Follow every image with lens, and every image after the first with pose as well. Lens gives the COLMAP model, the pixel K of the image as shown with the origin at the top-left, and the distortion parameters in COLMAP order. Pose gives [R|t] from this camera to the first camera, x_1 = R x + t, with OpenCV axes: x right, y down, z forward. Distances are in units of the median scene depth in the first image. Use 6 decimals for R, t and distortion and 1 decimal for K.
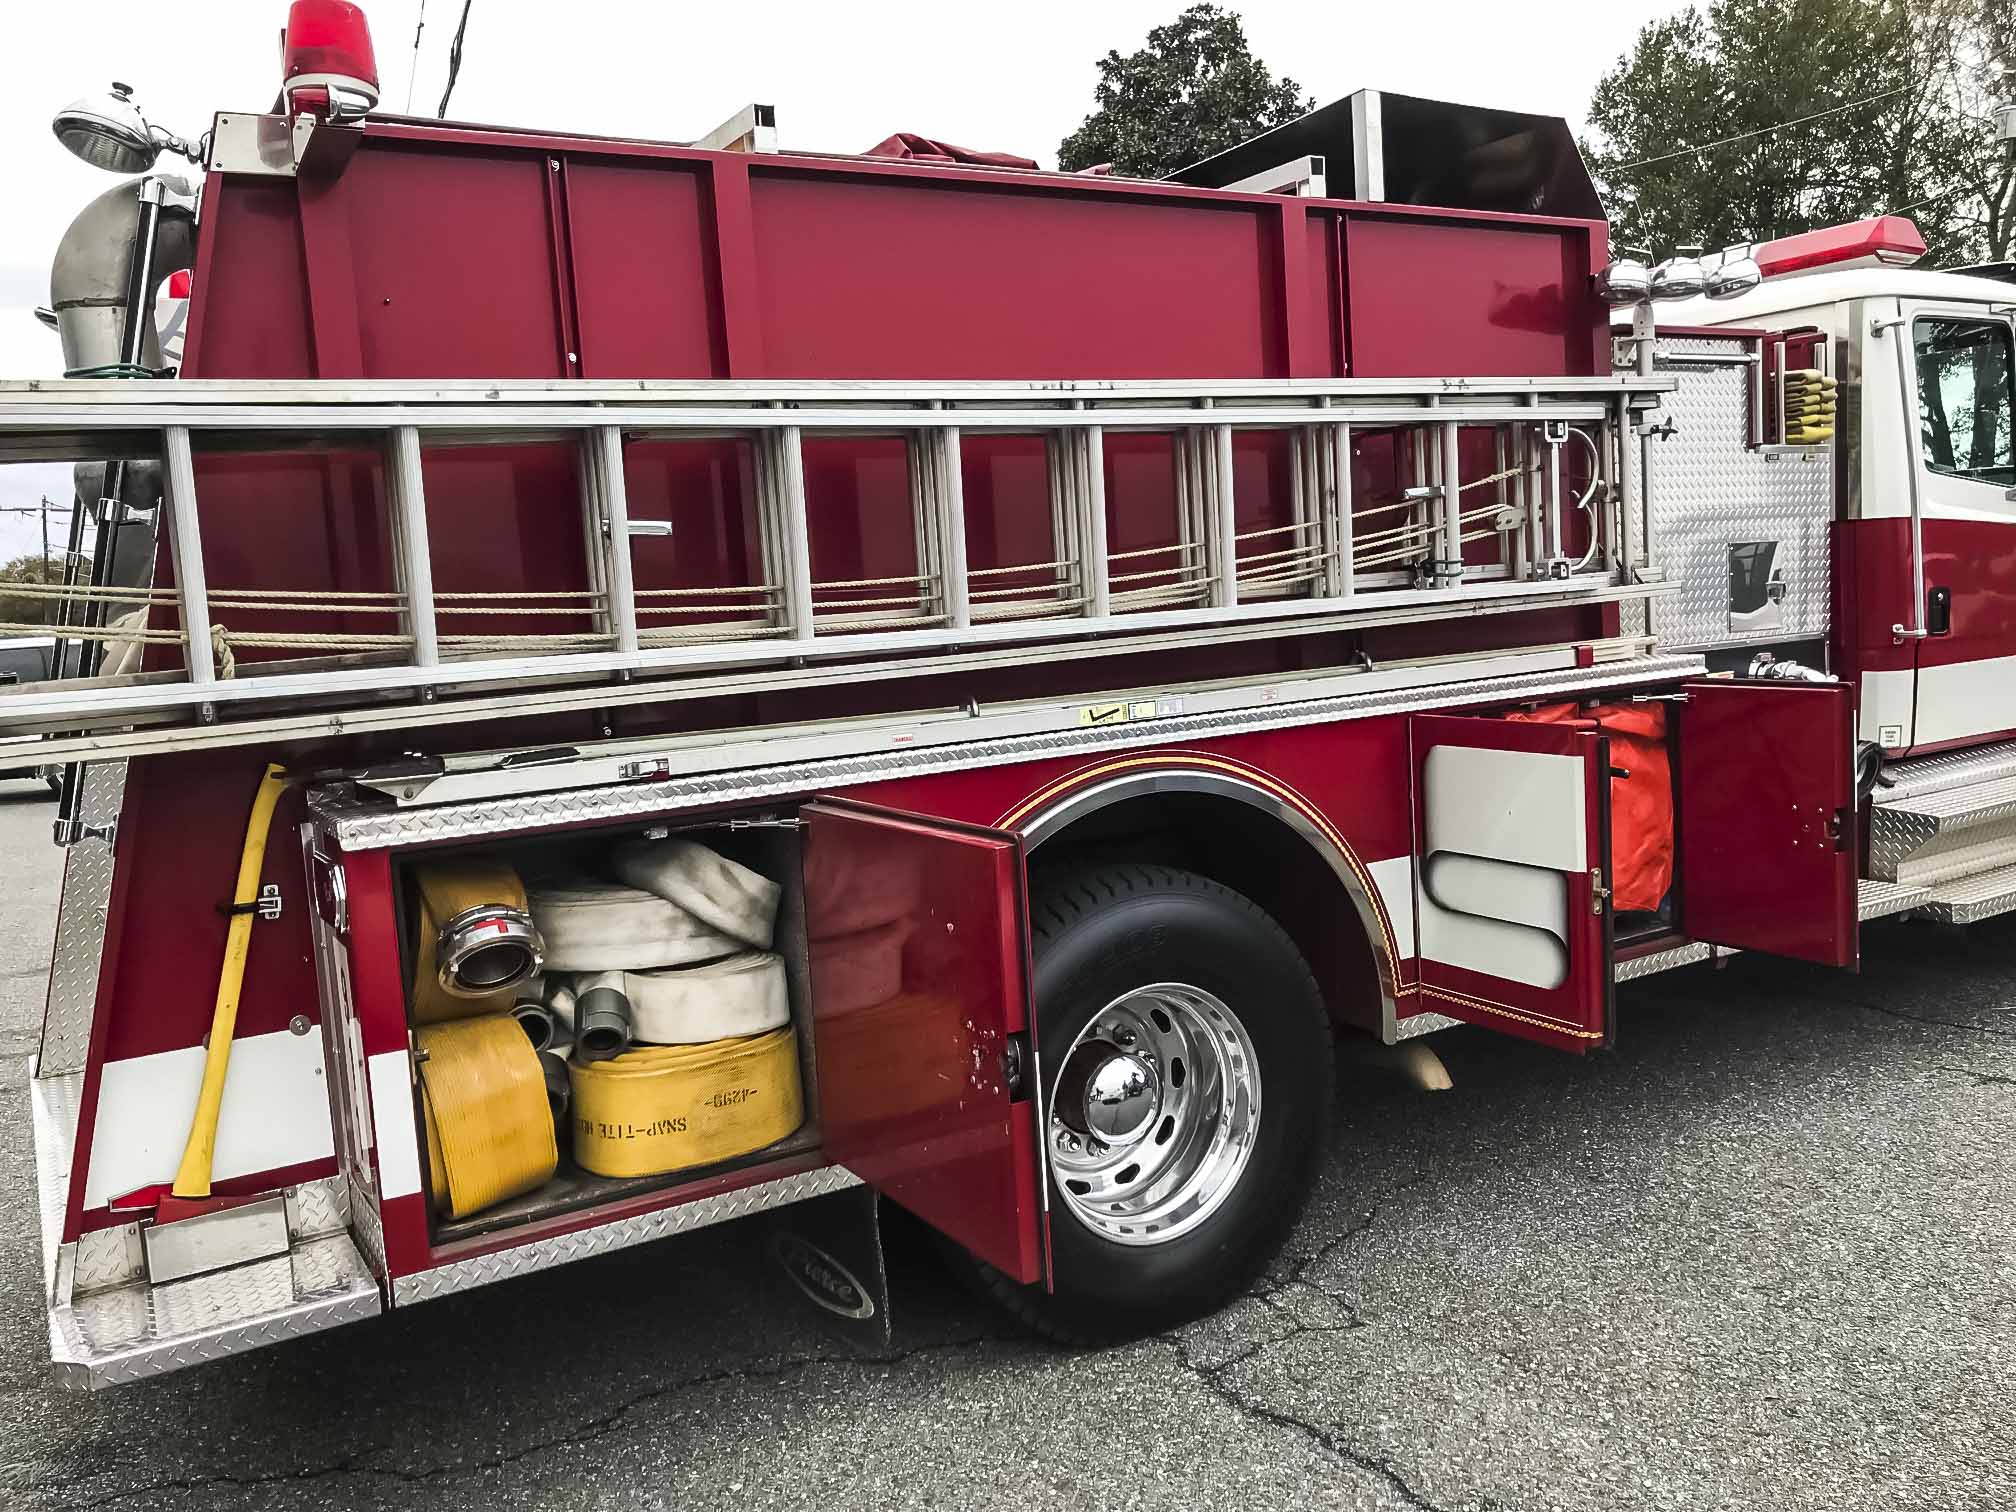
lens RADIAL K [[1699.8, 0, 988.5], [0, 1699.8, 764.8], [0, 0, 1]] dist [0.027555, -0.030539]
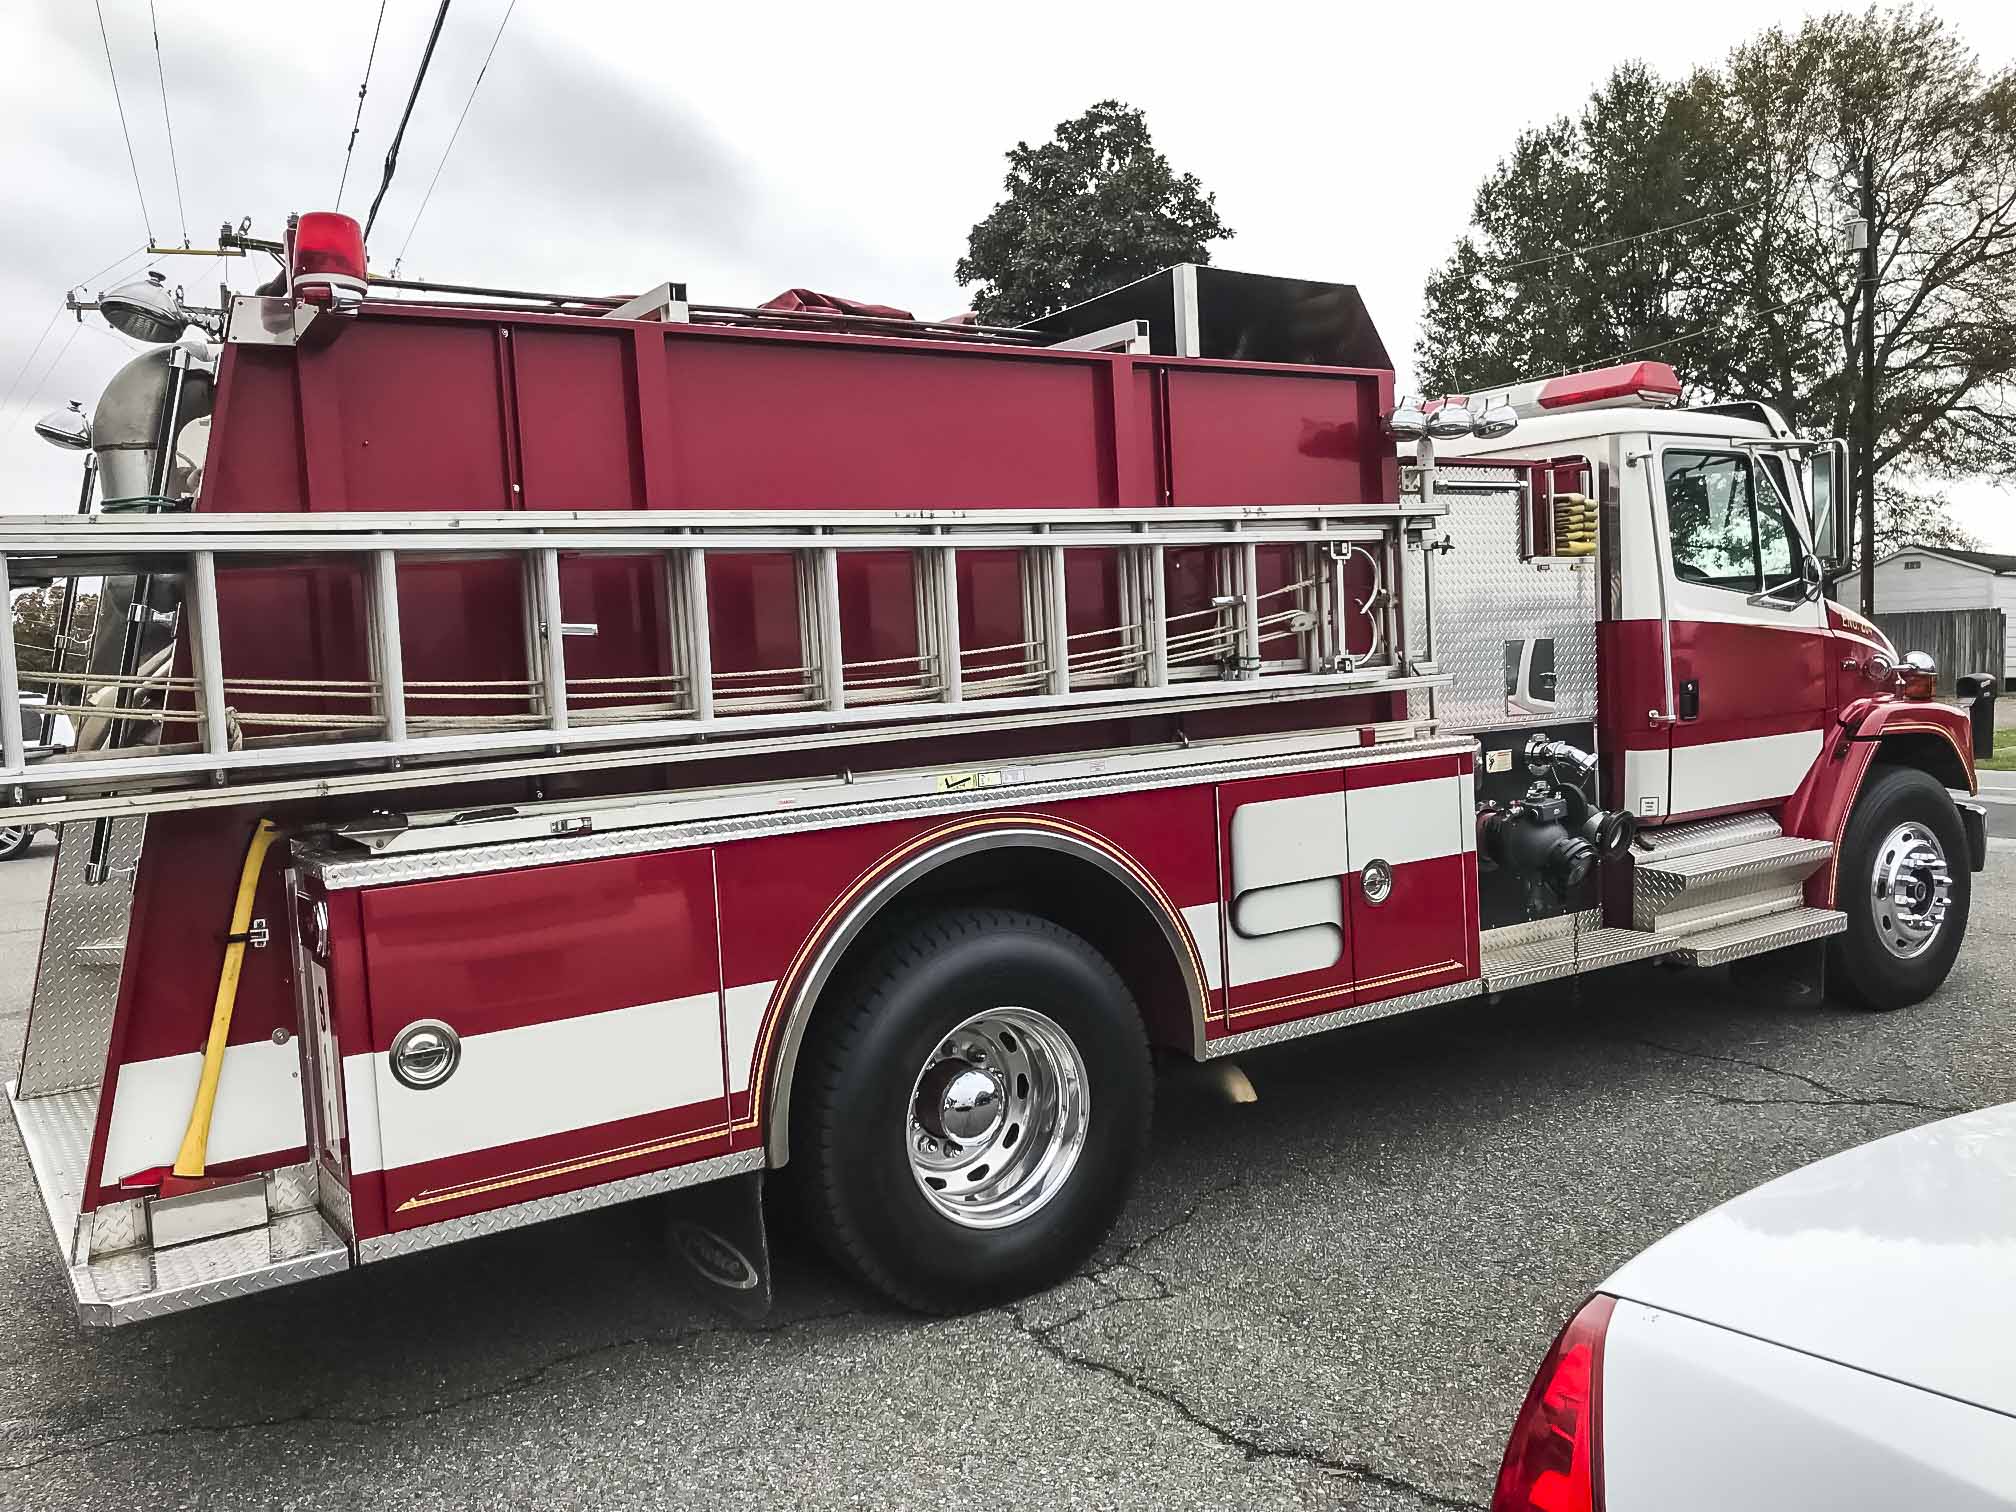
lens RADIAL K [[1699.8, 0, 1000.7], [0, 1699.8, 760.7], [0, 0, 1]] dist [0.027555, -0.030539]
pose [[0.998275, 0.007095, 0.058276, 0.028480], [-0.004639, 0.999100, -0.042165, 0.005136], [-0.058523, 0.041822, 0.997410, -0.202824]]
